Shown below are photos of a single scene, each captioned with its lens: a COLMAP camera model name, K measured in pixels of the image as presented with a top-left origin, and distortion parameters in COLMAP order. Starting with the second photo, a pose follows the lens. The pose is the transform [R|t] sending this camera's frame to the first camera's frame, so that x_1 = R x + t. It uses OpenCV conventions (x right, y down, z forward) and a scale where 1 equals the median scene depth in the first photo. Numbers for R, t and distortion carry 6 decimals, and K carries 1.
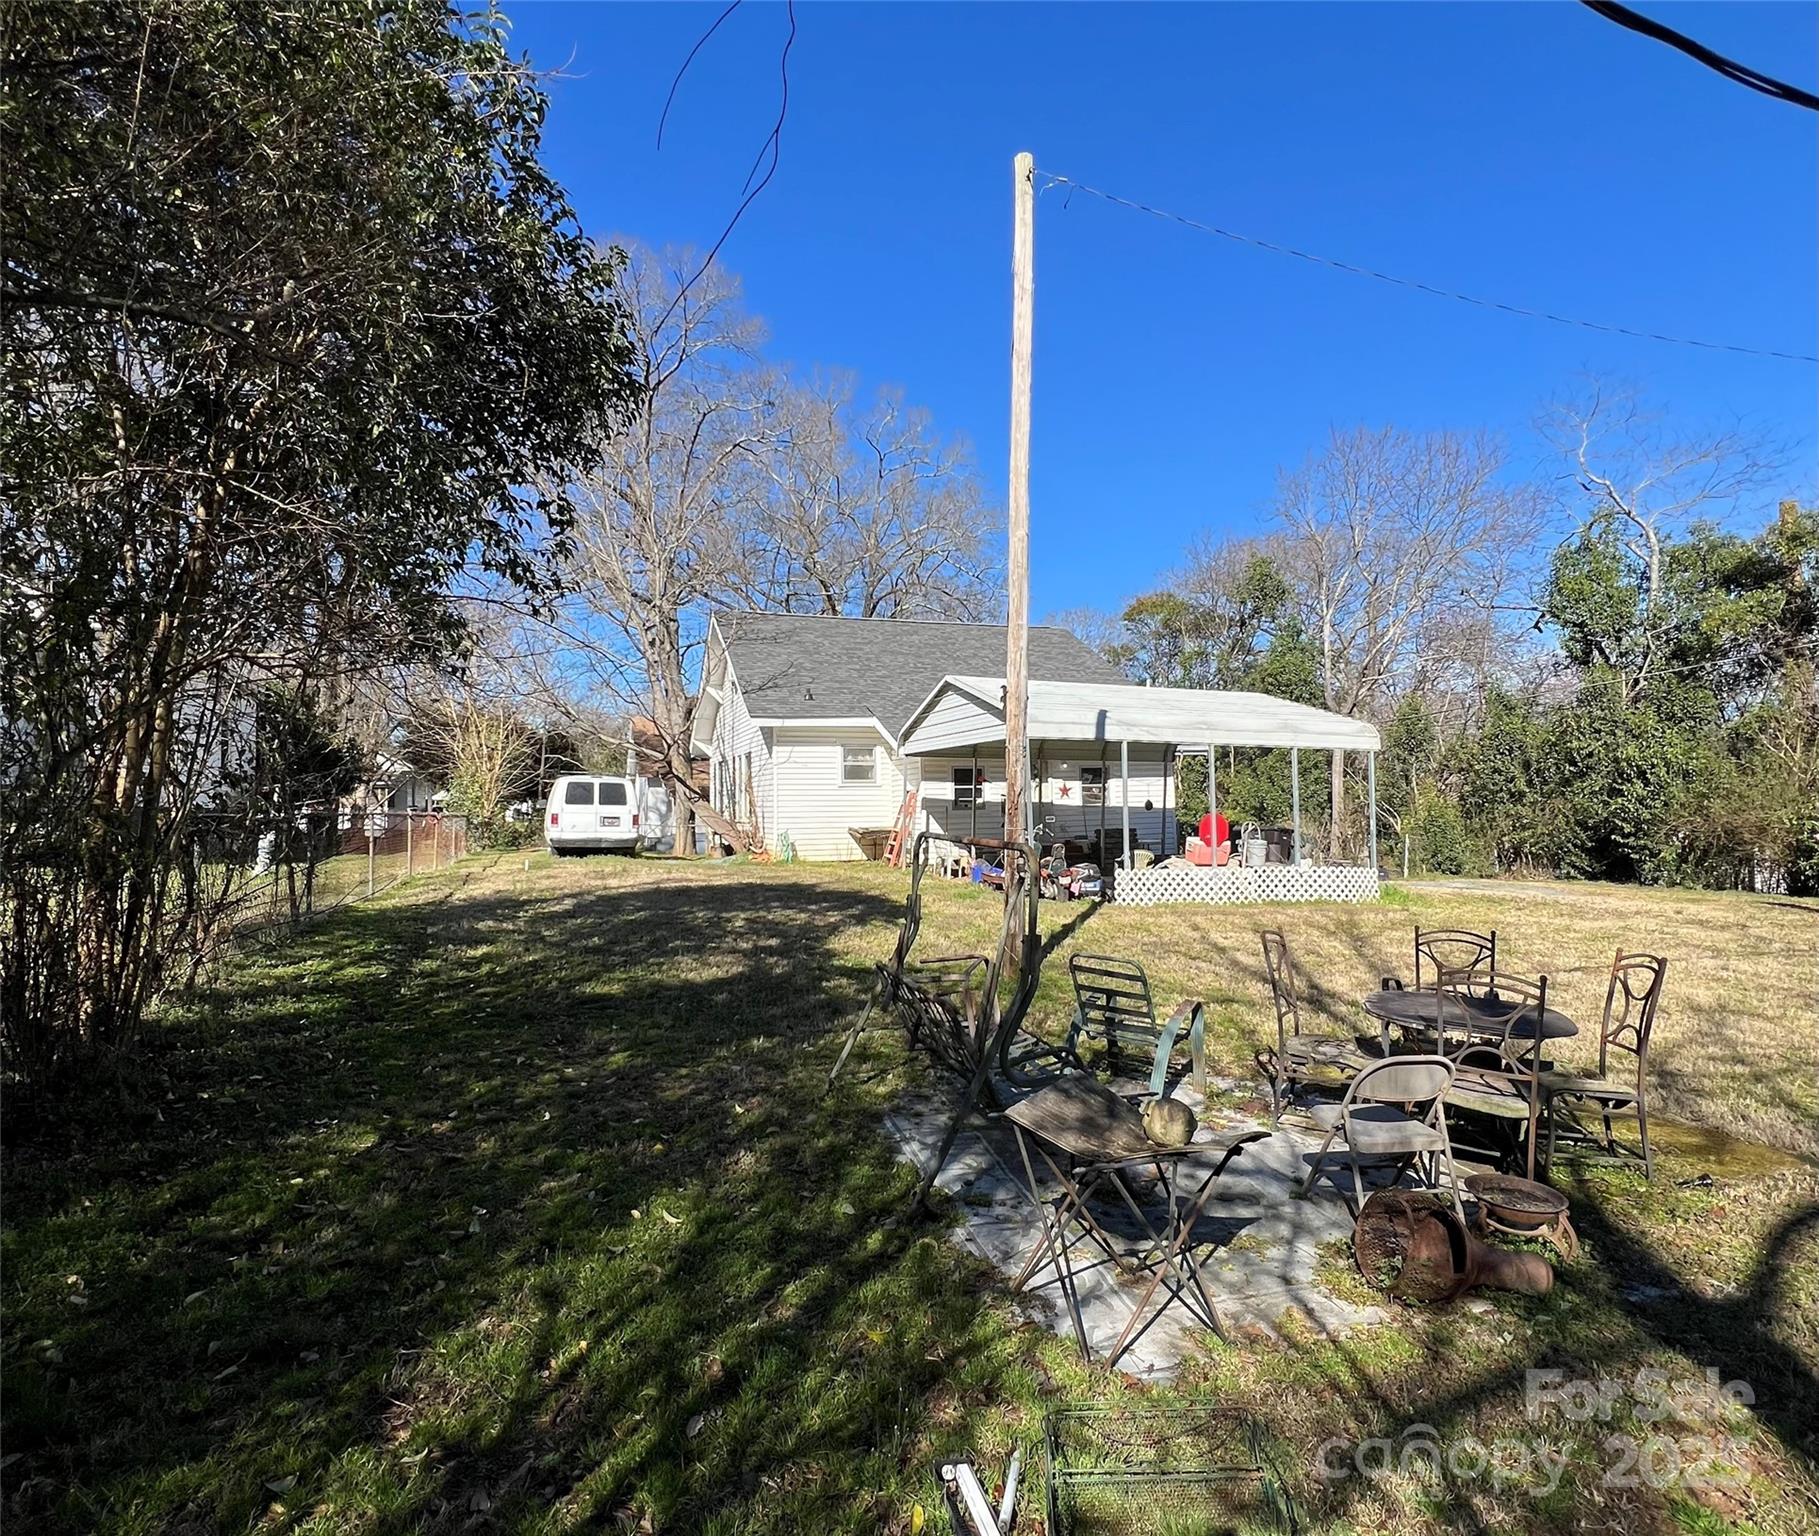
lens RADIAL K [[968.4, 0, 909.5], [0, 968.4, 768.0], [0, 0, 1]] dist [-0.001747, 0.002836]
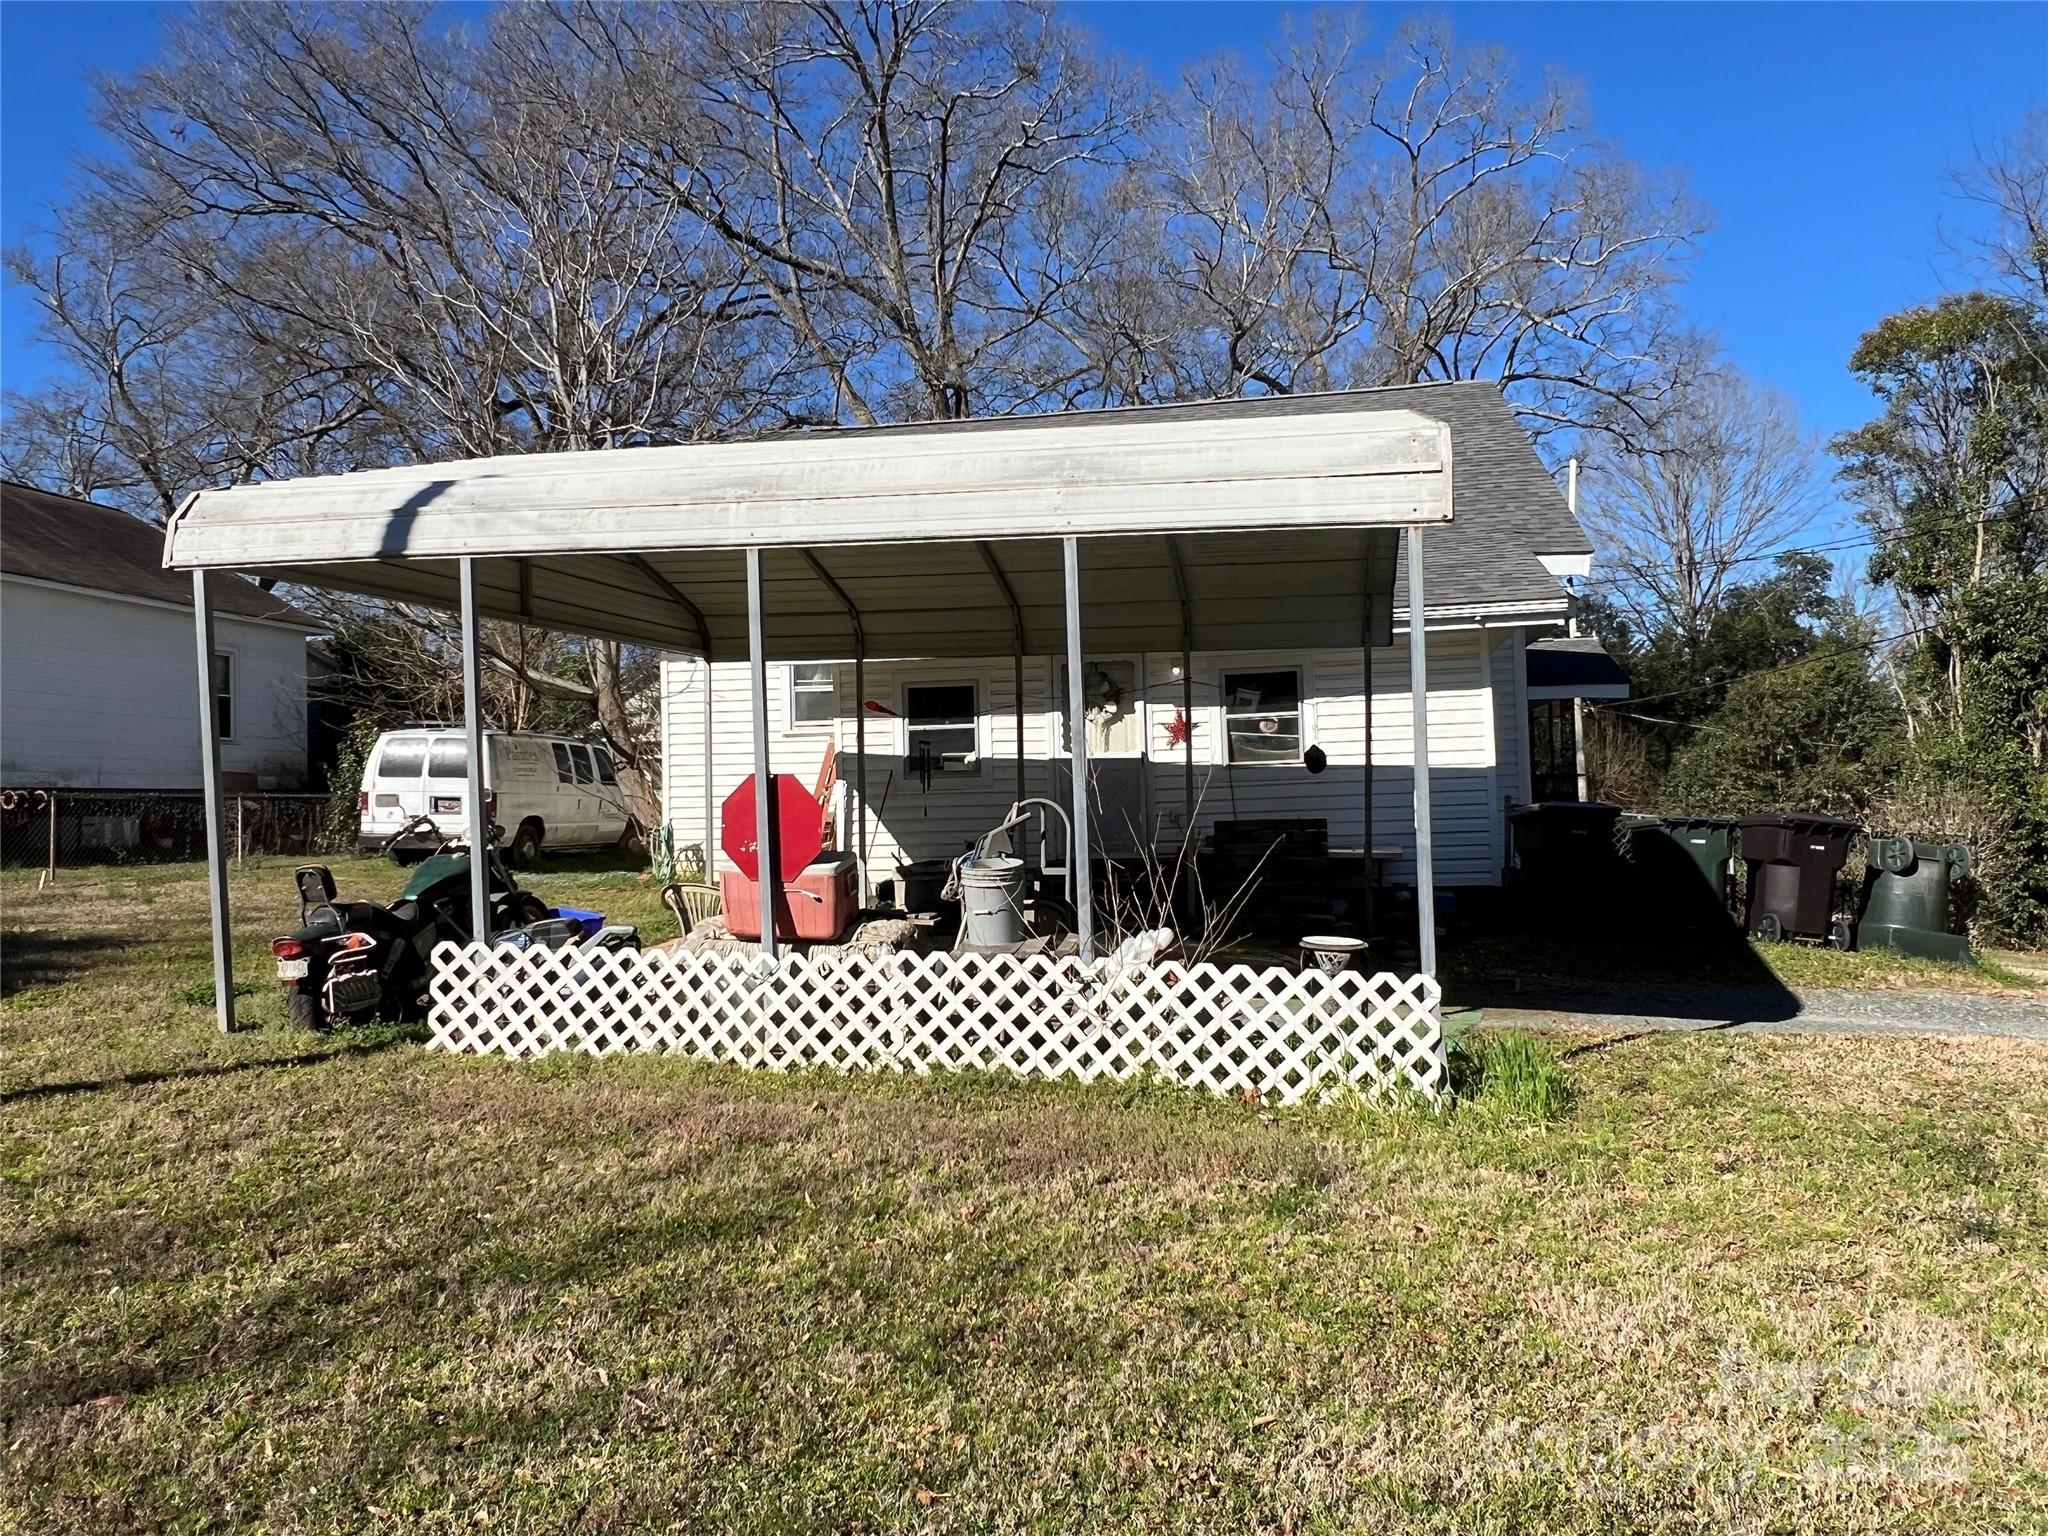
lens RADIAL K [[1393.6, 0, 1018.0], [0, 1393.6, 765.1], [0, 0, 1]] dist [-0.002108, 0.003763]
pose [[0.872389, -0.018764, -0.488453, 0.585064], [0.030783, 0.999388, 0.016589, 0.039407], [0.487843, -0.029508, 0.872433, 0.641989]]
